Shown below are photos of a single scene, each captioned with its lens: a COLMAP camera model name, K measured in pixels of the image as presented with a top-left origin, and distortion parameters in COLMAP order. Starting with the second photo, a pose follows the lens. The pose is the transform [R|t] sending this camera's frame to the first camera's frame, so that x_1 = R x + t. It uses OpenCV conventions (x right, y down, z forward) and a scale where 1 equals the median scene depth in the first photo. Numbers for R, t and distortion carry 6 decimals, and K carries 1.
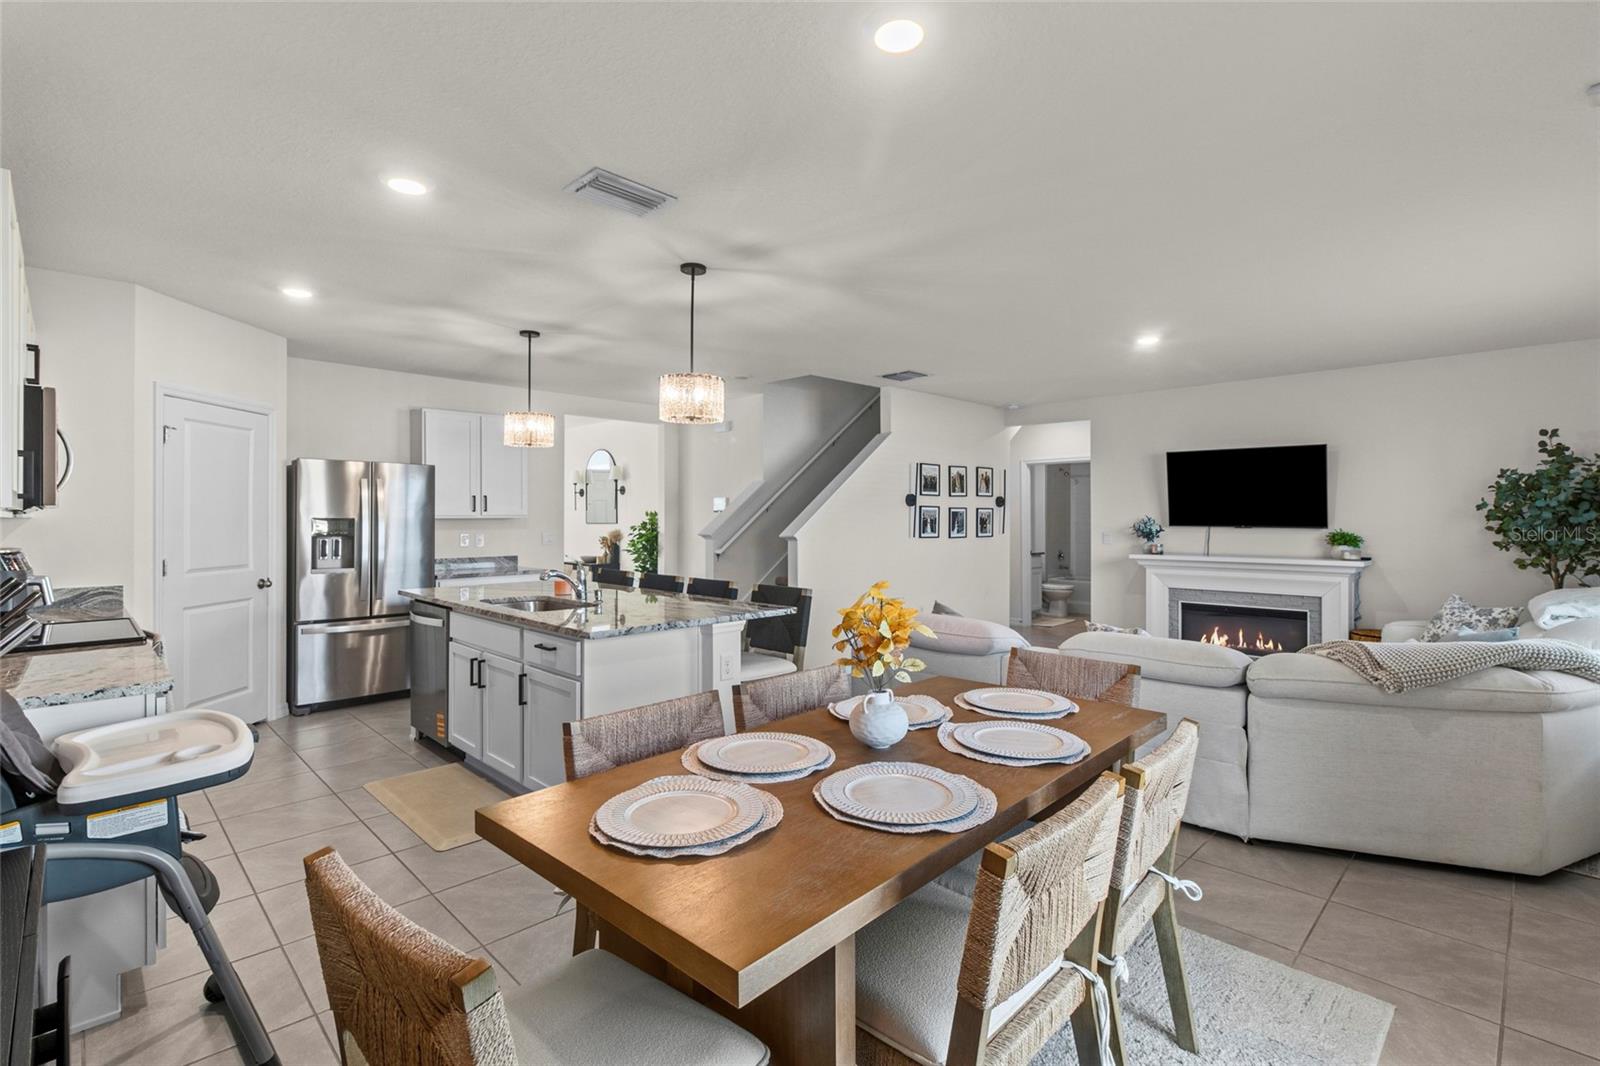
lens RADIAL K [[737.9, 0, 787.0], [0, 737.9, 518.4], [0, 0, 1]] dist [0.007533, -0.000602]
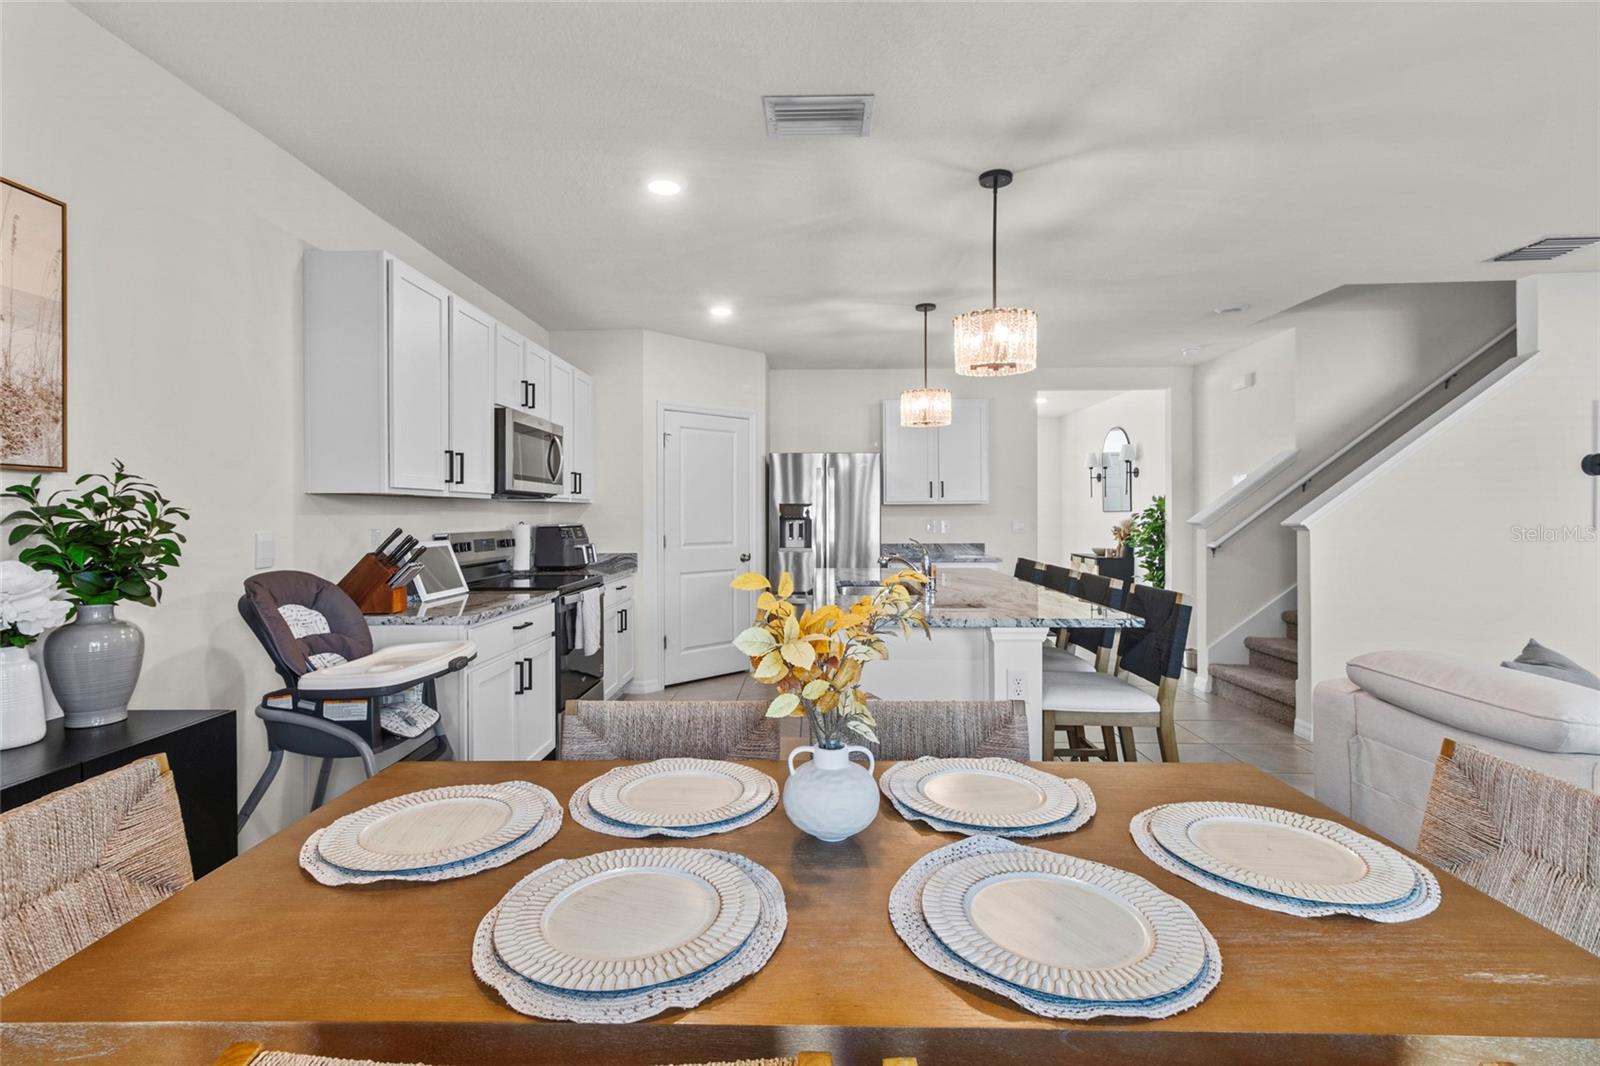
lens RADIAL K [[737.9, 0, 783.4], [0, 737.9, 507.6], [0, 0, 1]] dist [0.007533, -0.000602]
pose [[0.689948, -0.009416, -0.723798, 0.174830], [0.003767, 0.999949, -0.009418, 0.013965], [0.723850, 0.003771, 0.689947, 0.174245]]
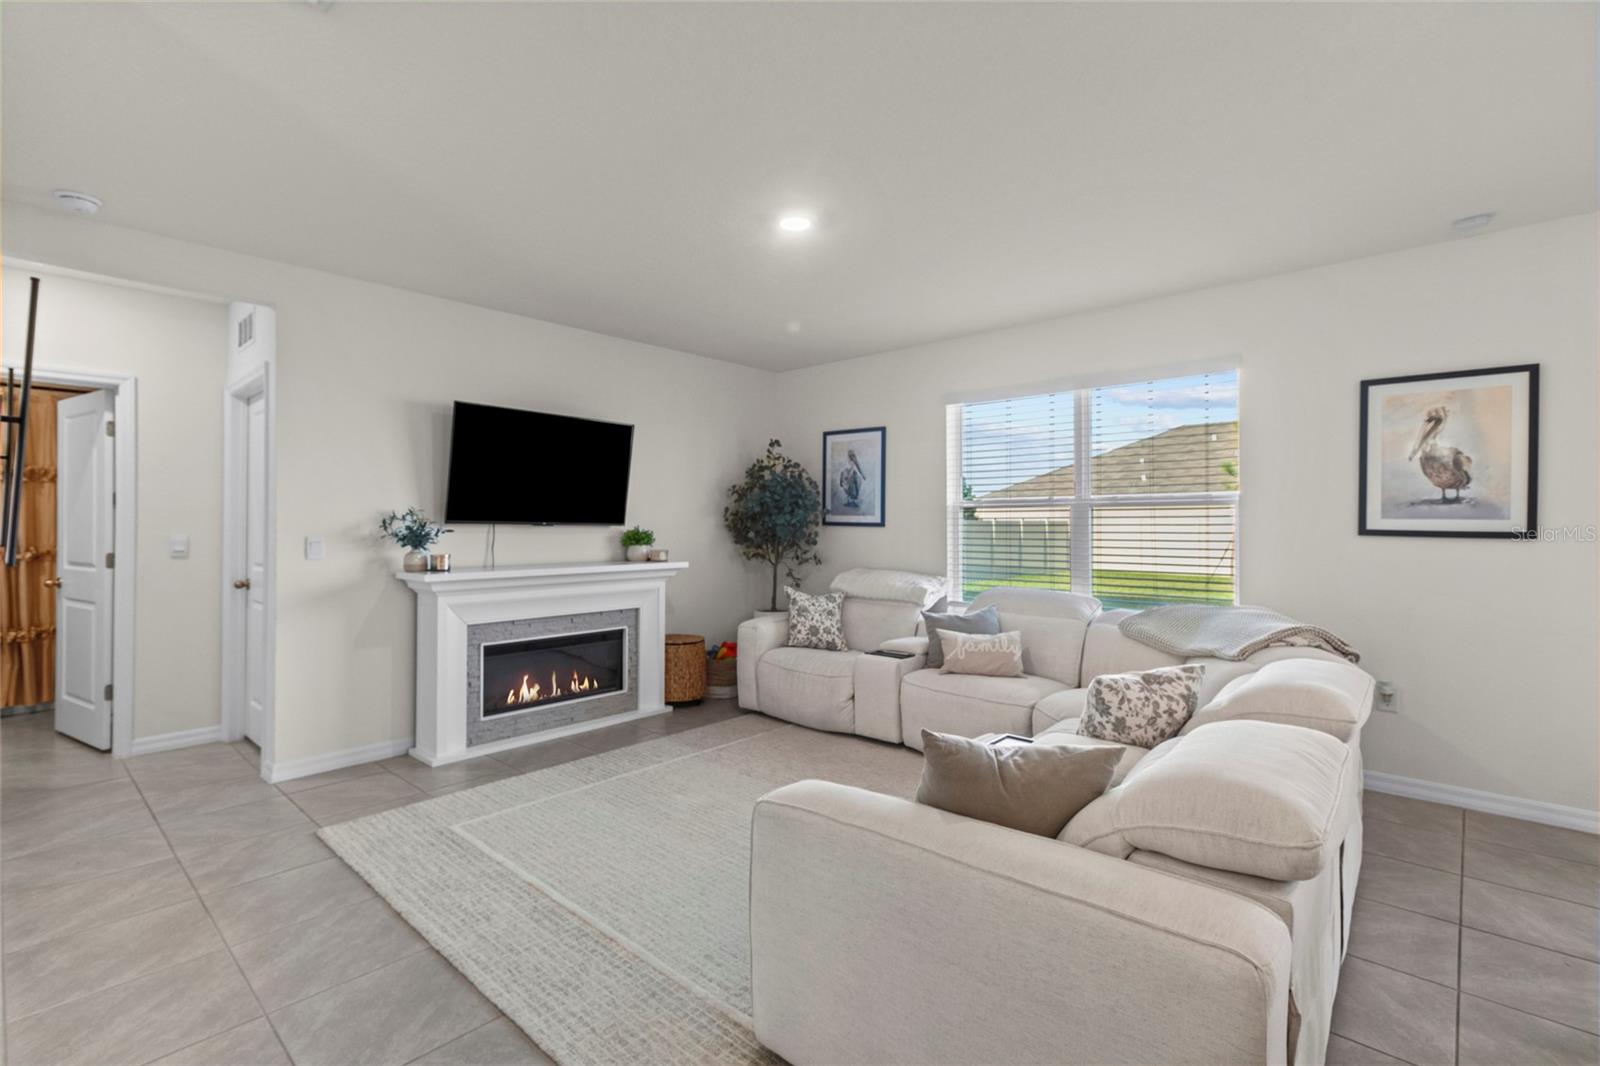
lens RADIAL K [[737.9, 0, 786.7], [0, 737.9, 522.7], [0, 0, 1]] dist [0.007533, -0.000602]
pose [[-0.045371, -0.000313, 0.998970, -0.116919], [-0.001452, 0.999999, 0.000247, 0.010045], [-0.998969, -0.001439, -0.045371, 0.879489]]
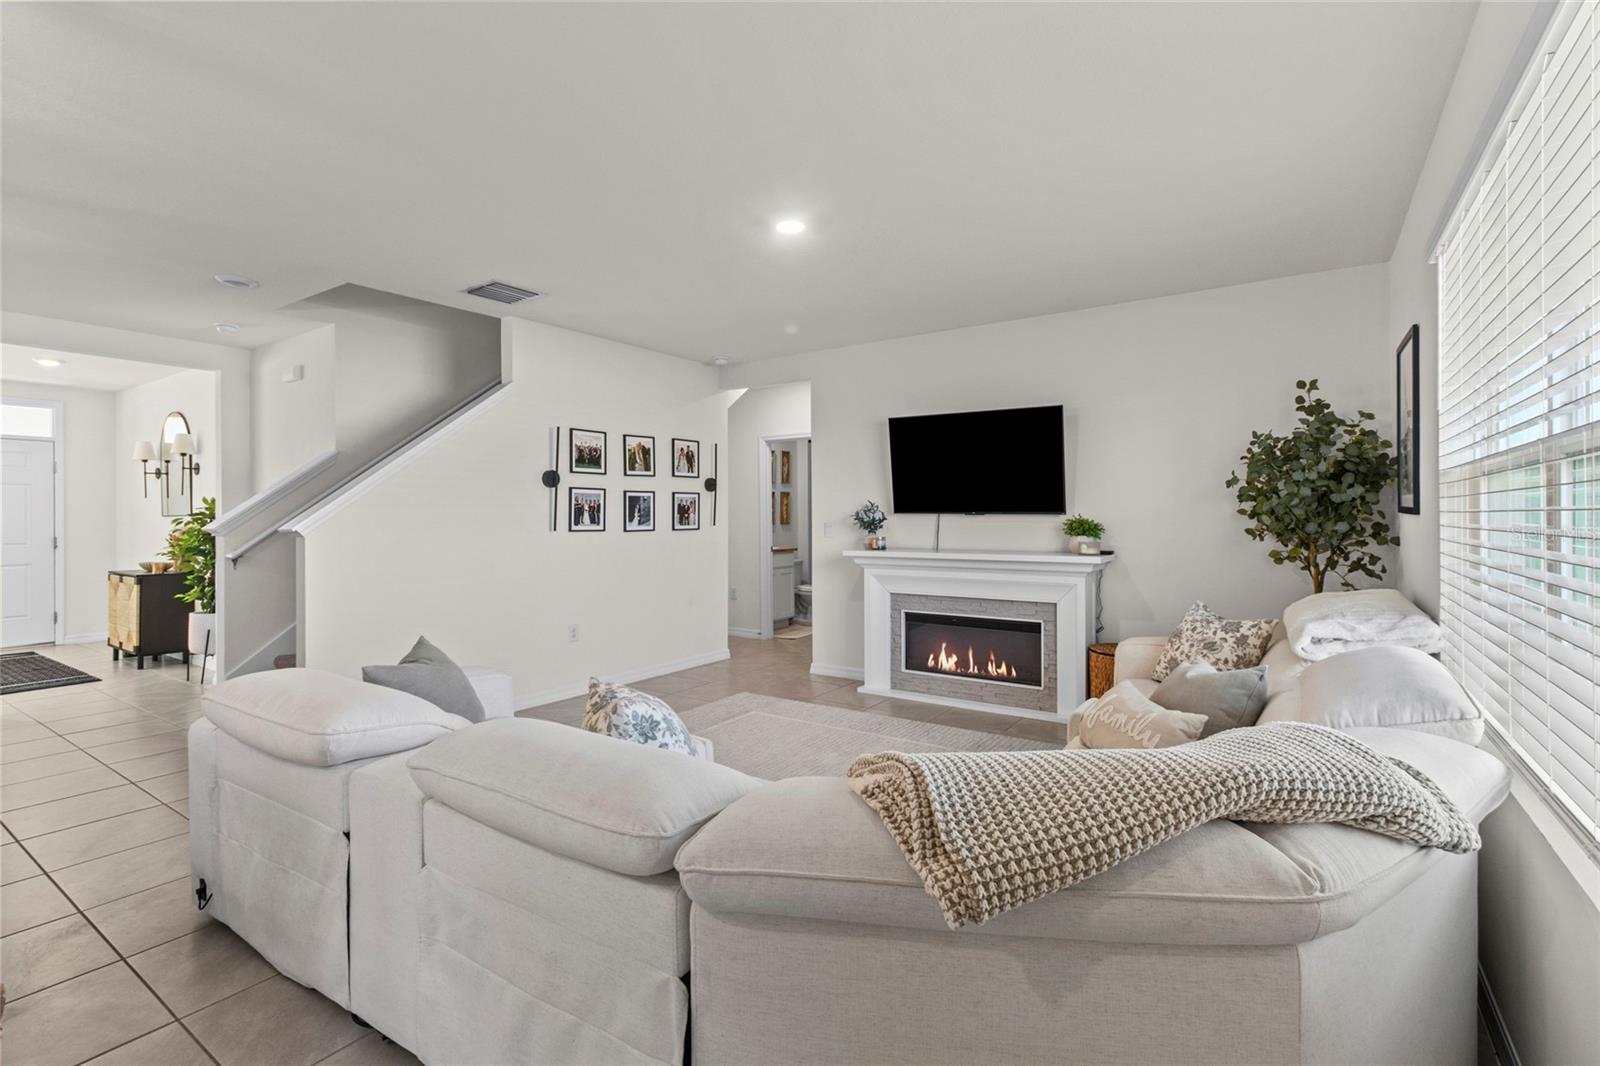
lens RADIAL K [[737.9, 0, 786.7], [0, 737.9, 516.7], [0, 0, 1]] dist [0.007533, -0.000602]
pose [[0.982585, -0.004657, 0.185753, 0.306420], [0.004380, 0.999989, 0.001902, 0.013728], [-0.185760, -0.001056, 0.982595, 0.301024]]
